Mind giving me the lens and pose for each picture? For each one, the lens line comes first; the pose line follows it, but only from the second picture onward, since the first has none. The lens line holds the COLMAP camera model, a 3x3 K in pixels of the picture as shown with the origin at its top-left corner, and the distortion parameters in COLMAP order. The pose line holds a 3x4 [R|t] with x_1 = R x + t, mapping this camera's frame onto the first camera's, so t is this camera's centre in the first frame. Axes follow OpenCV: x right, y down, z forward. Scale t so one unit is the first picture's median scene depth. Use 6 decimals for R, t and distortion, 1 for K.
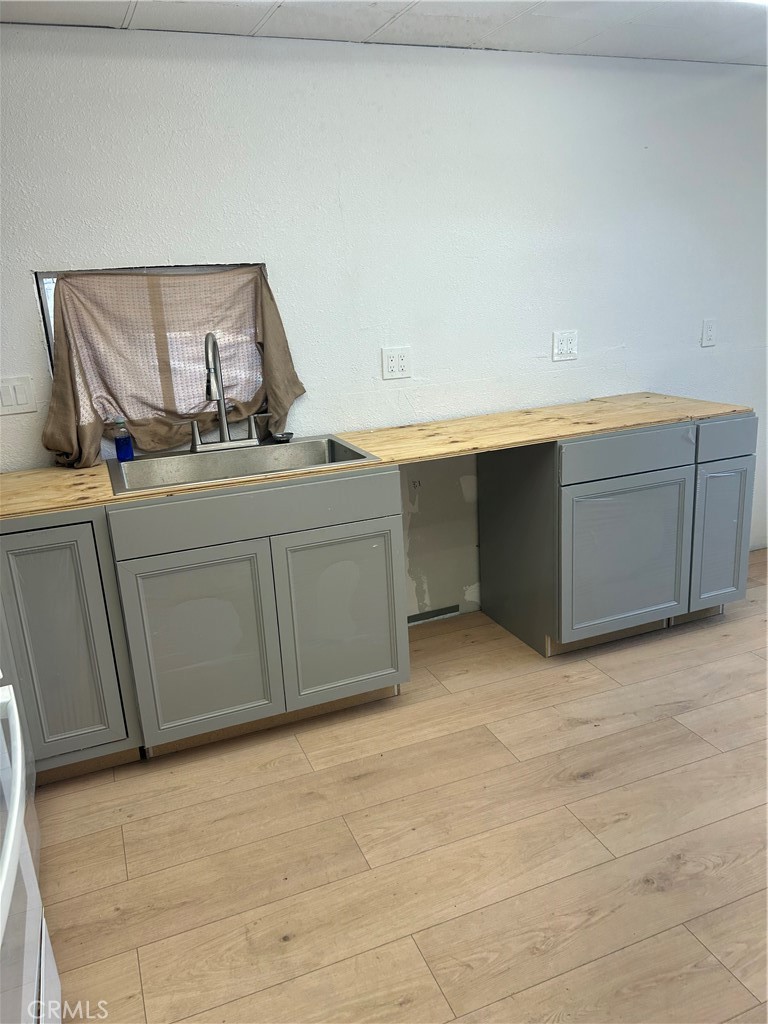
lens RADIAL K [[789.2, 0, 386.9], [0, 789.2, 513.5], [0, 0, 1]] dist [0.001801, -0.012127]
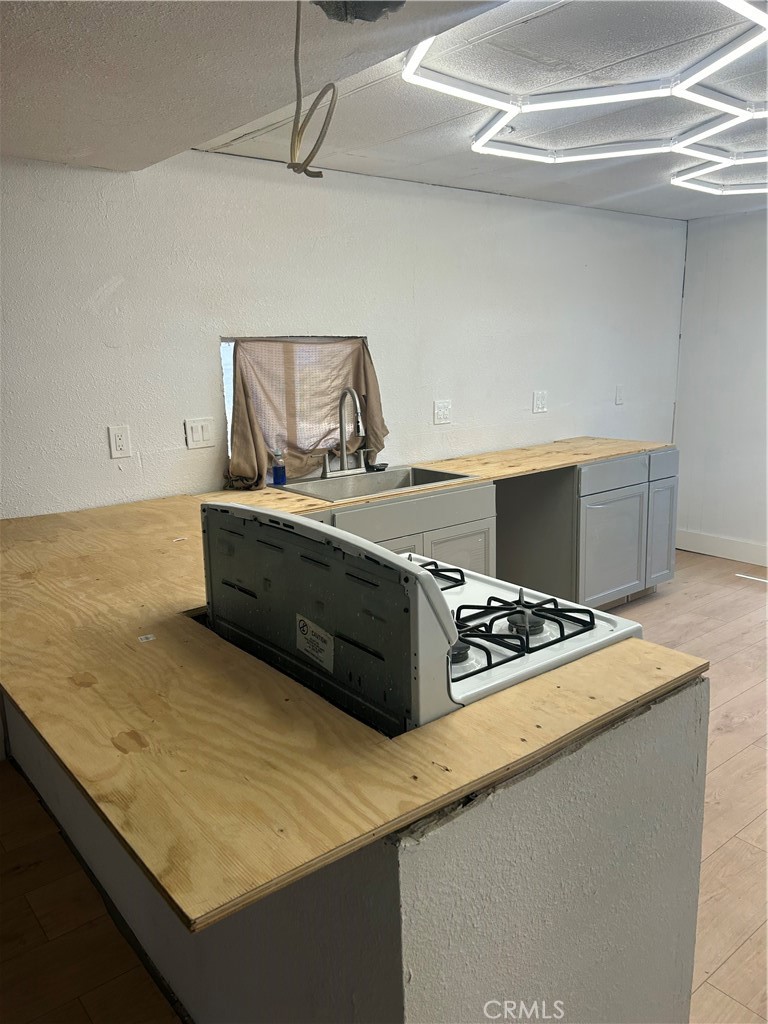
lens RADIAL K [[789.2, 0, 384.4], [0, 789.2, 508.6], [0, 0, 1]] dist [0.001801, -0.012127]
pose [[0.956060, -0.030349, 0.291597, -0.517086], [0.057224, 0.994815, -0.084080, 0.083542], [-0.287533, 0.097071, 0.952839, -0.242453]]
